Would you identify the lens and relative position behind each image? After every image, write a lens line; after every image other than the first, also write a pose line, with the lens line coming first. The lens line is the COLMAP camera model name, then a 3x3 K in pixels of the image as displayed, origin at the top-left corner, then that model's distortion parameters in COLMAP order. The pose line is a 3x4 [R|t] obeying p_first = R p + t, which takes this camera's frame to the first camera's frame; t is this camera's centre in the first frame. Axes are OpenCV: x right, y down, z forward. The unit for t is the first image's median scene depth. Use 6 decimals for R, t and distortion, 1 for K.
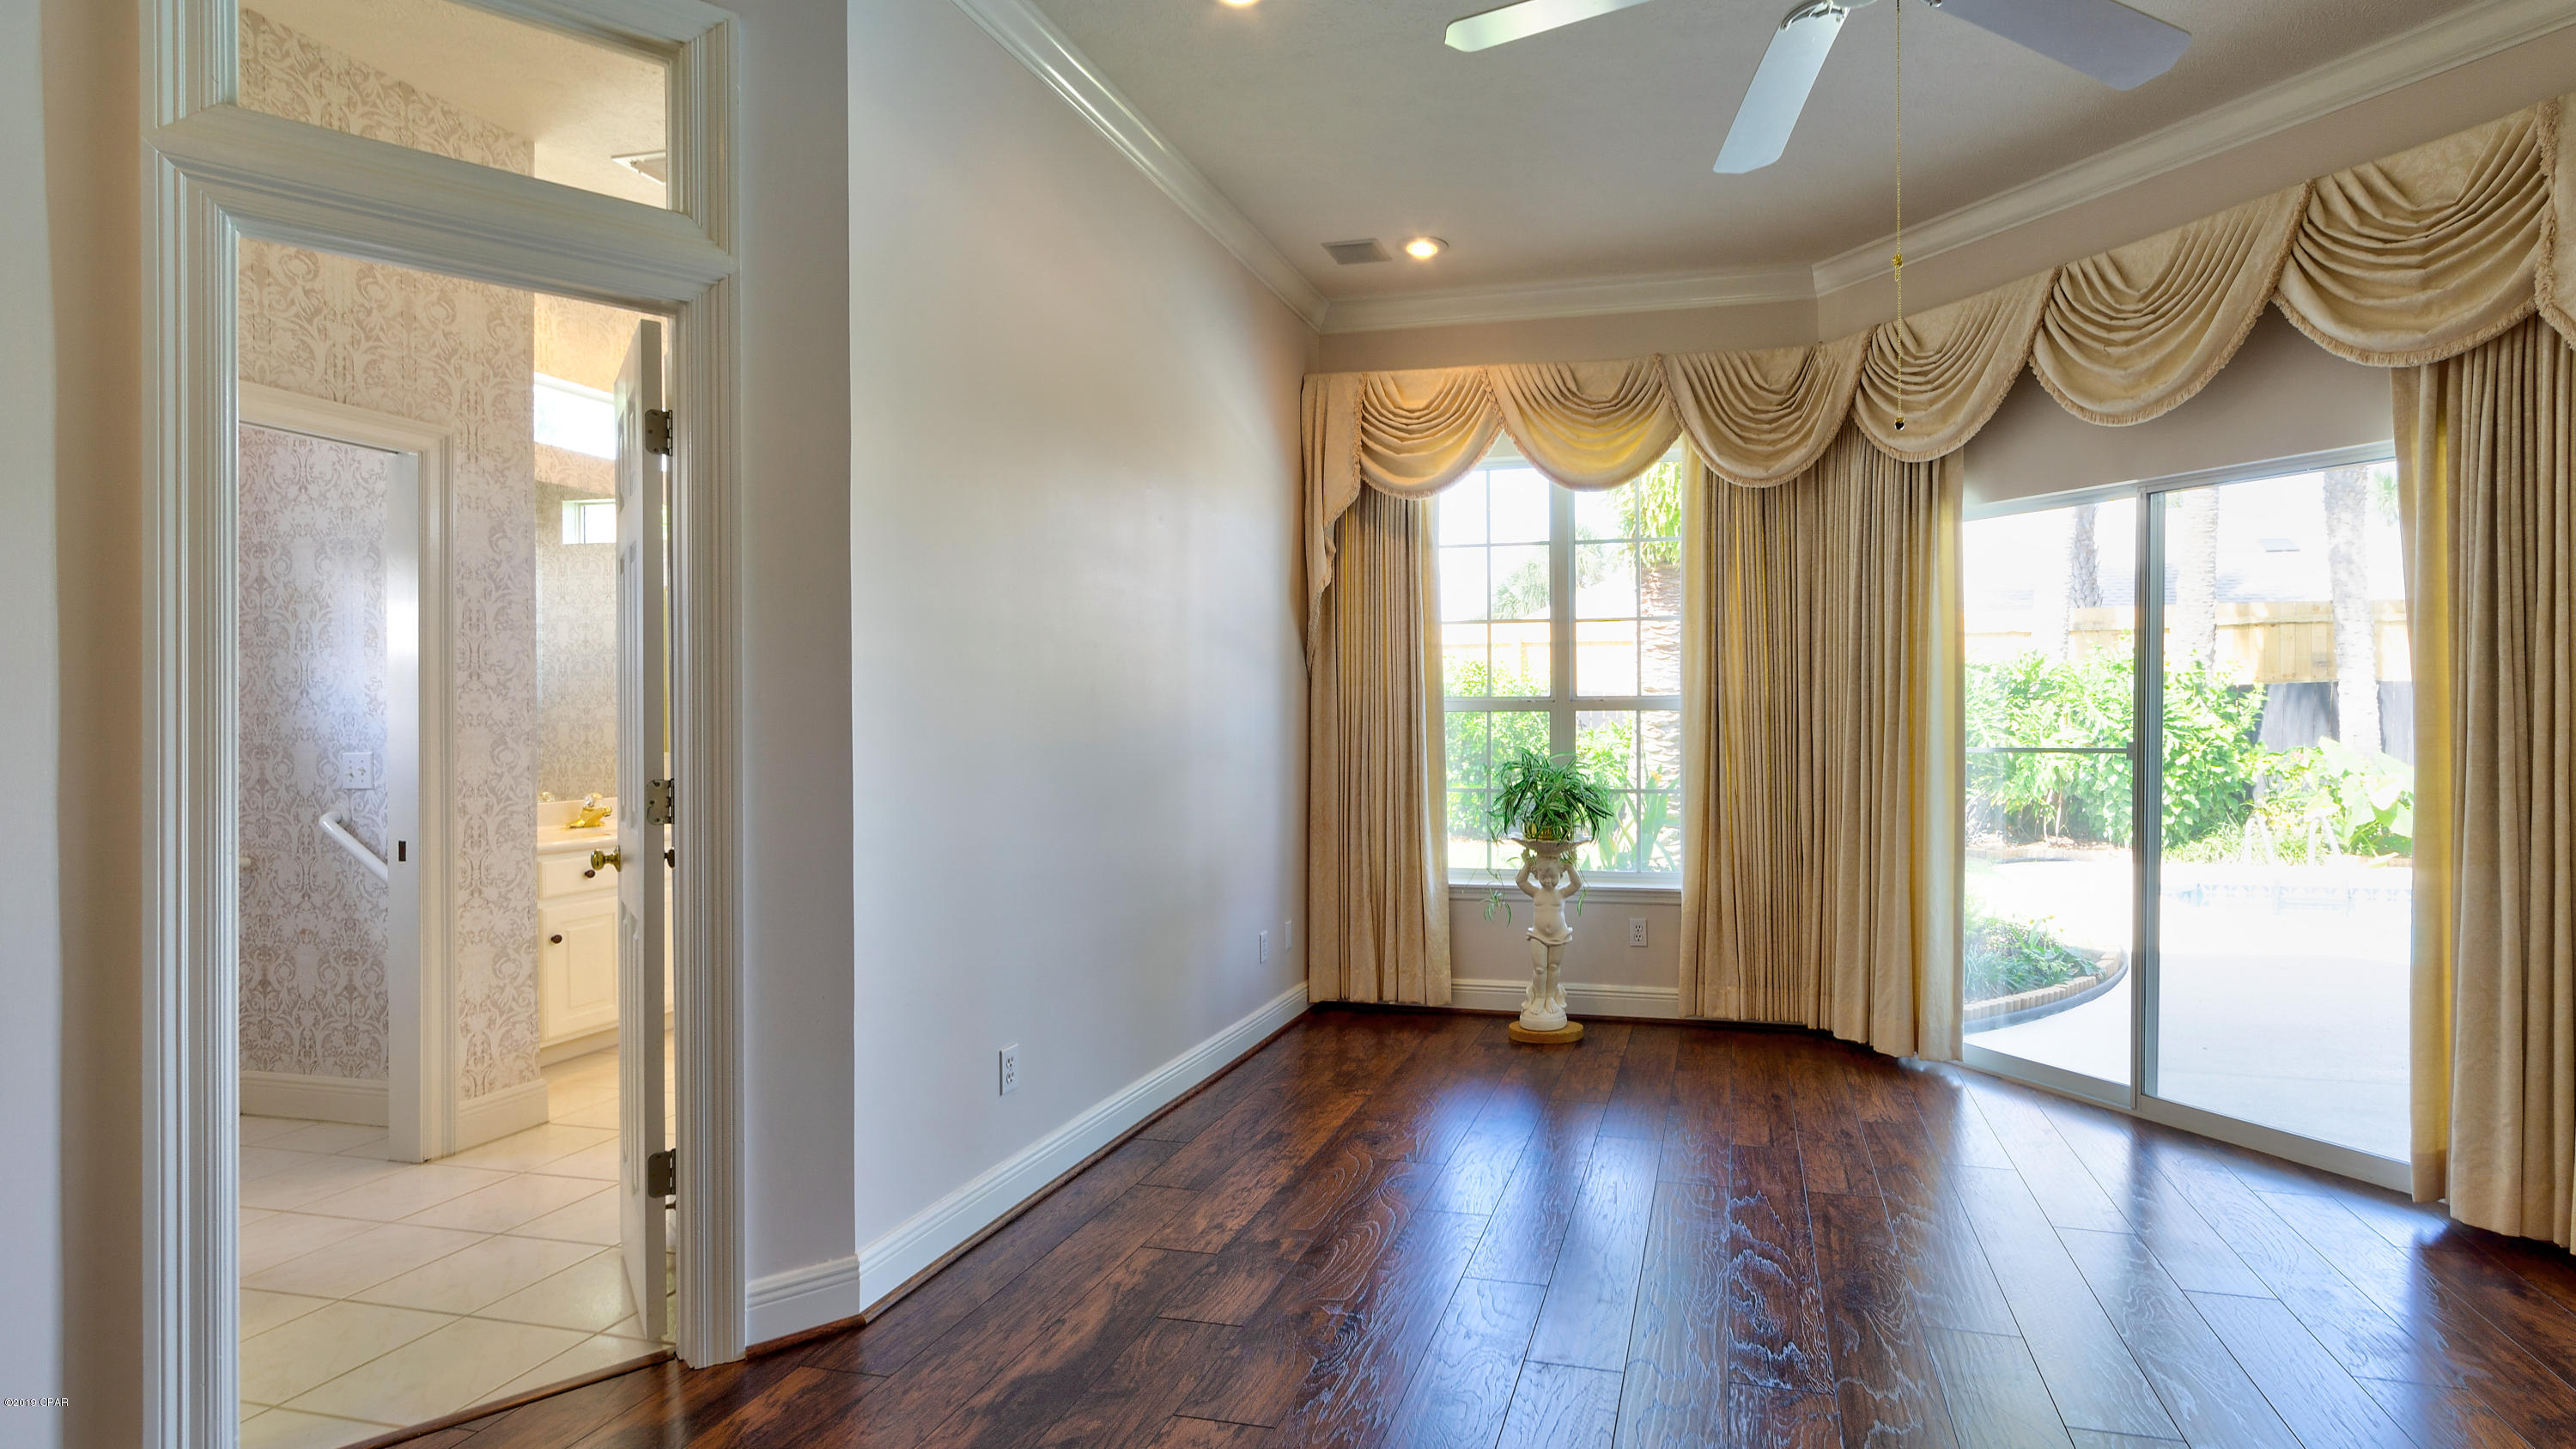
lens RADIAL K [[1192.1, 0, 1474.2], [0, 1192.1, 715.1], [0, 0, 1]] dist [-0.000044, 0.000561]
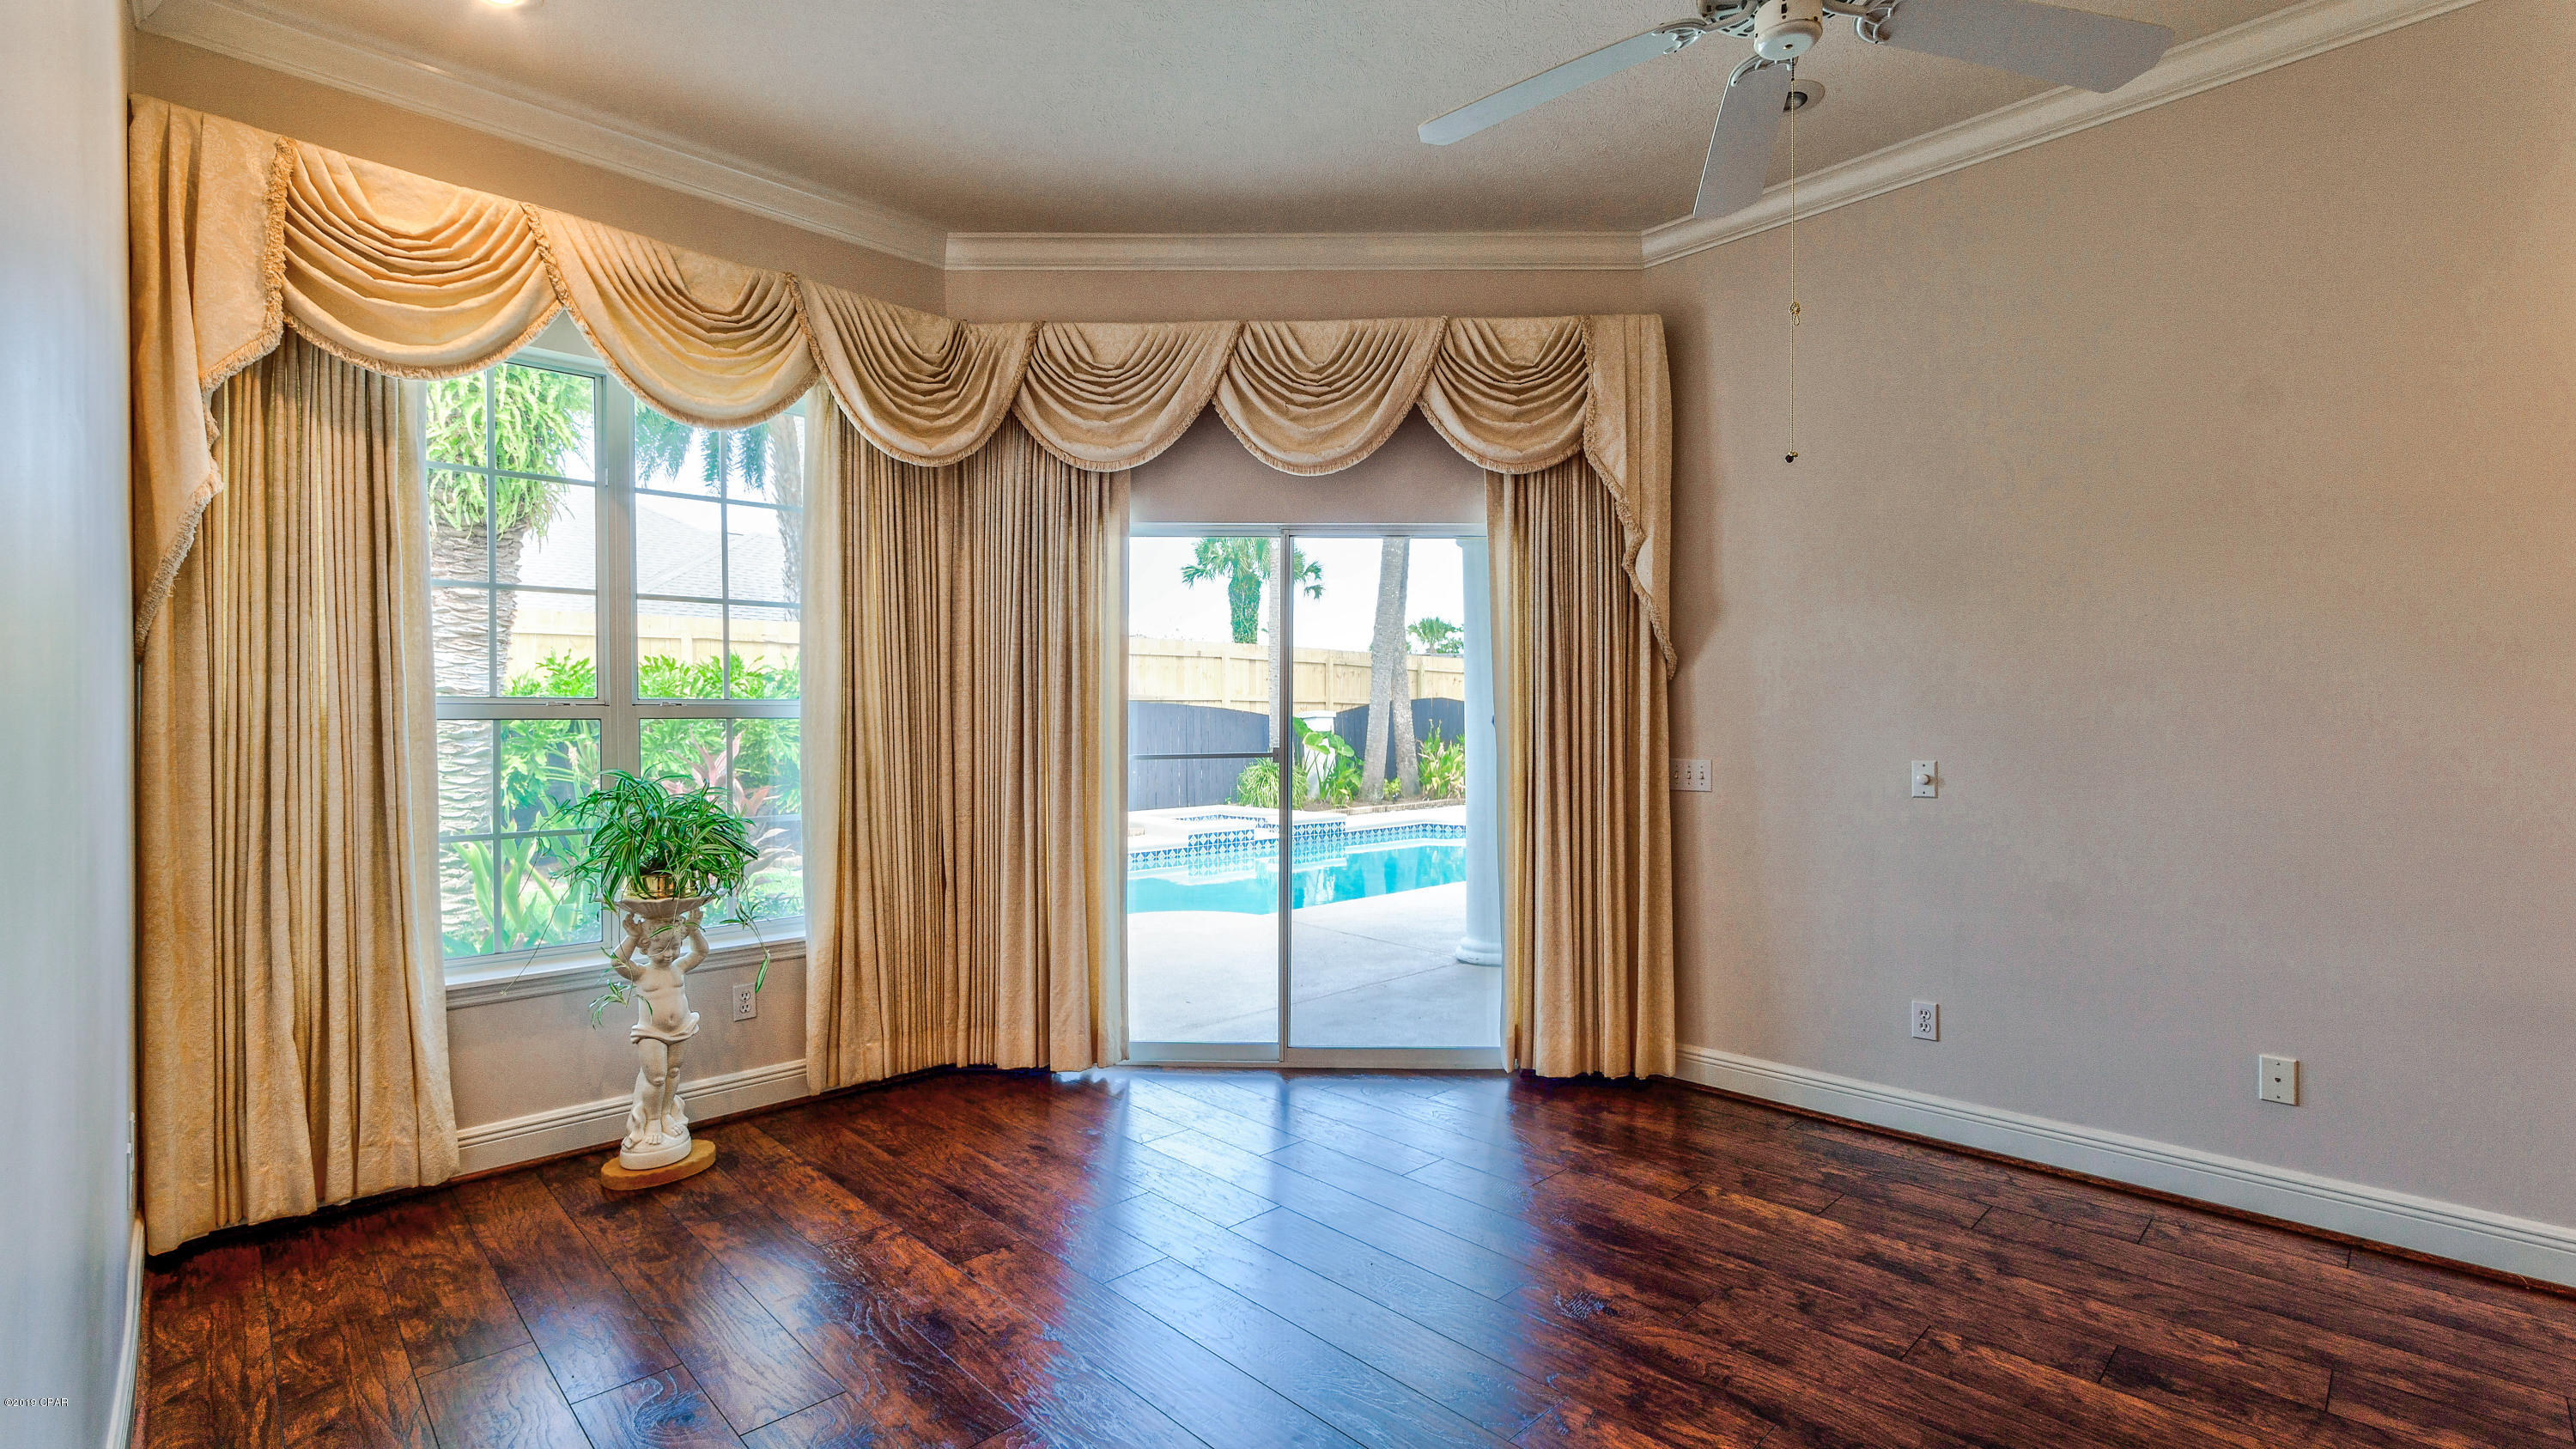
lens RADIAL K [[1138.0, 0, 1259.9], [0, 1138.0, 725.8], [0, 0, 1]] dist [-0.004784, 0.002158]
pose [[0.562438, -0.001390, 0.826839, -0.357440], [0.000881, 0.999999, 0.001081, 0.000253], [-0.826839, 0.000120, 0.562438, 0.365292]]
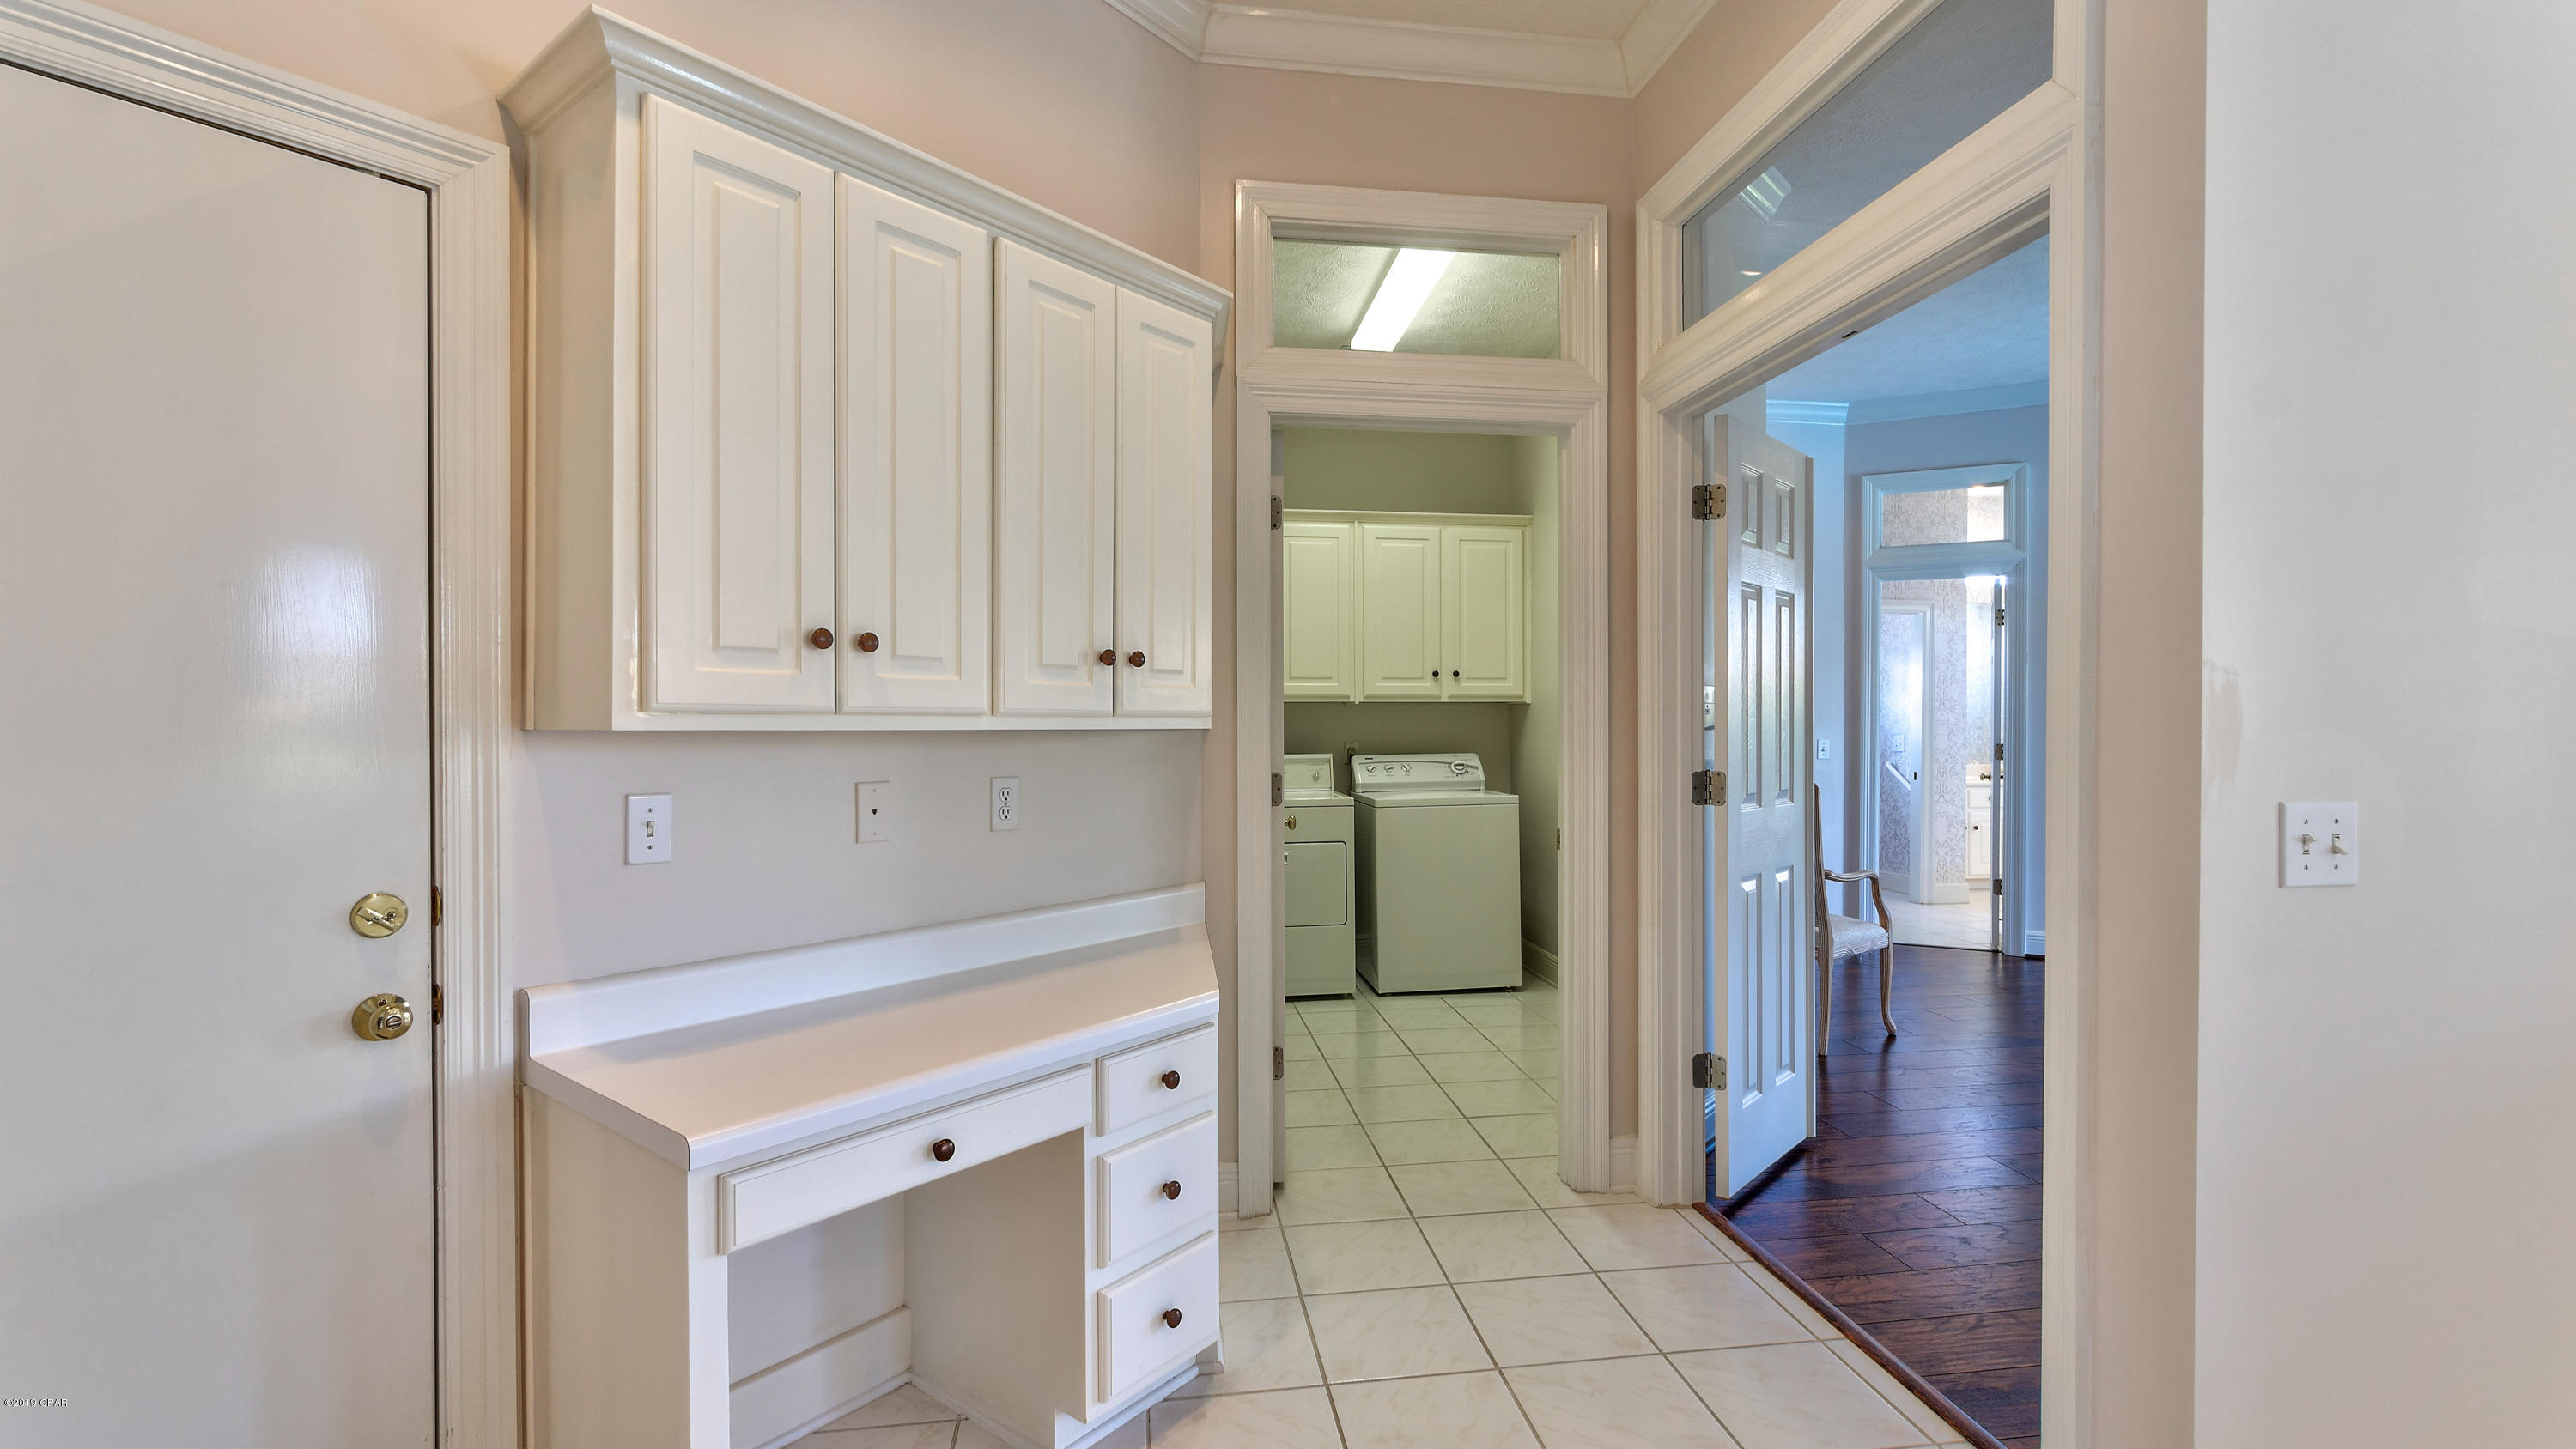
lens RADIAL K [[1137.7, 0, 1288.7], [0, 1137.7, 722.5], [0, 0, 1]] dist [-0.004784, 0.002158]
pose [[0.339567, 0.008317, -0.940545, 0.755605], [-0.008629, 0.999946, 0.005727, 0.002207], [0.940542, 0.006171, 0.339621, -0.883506]]
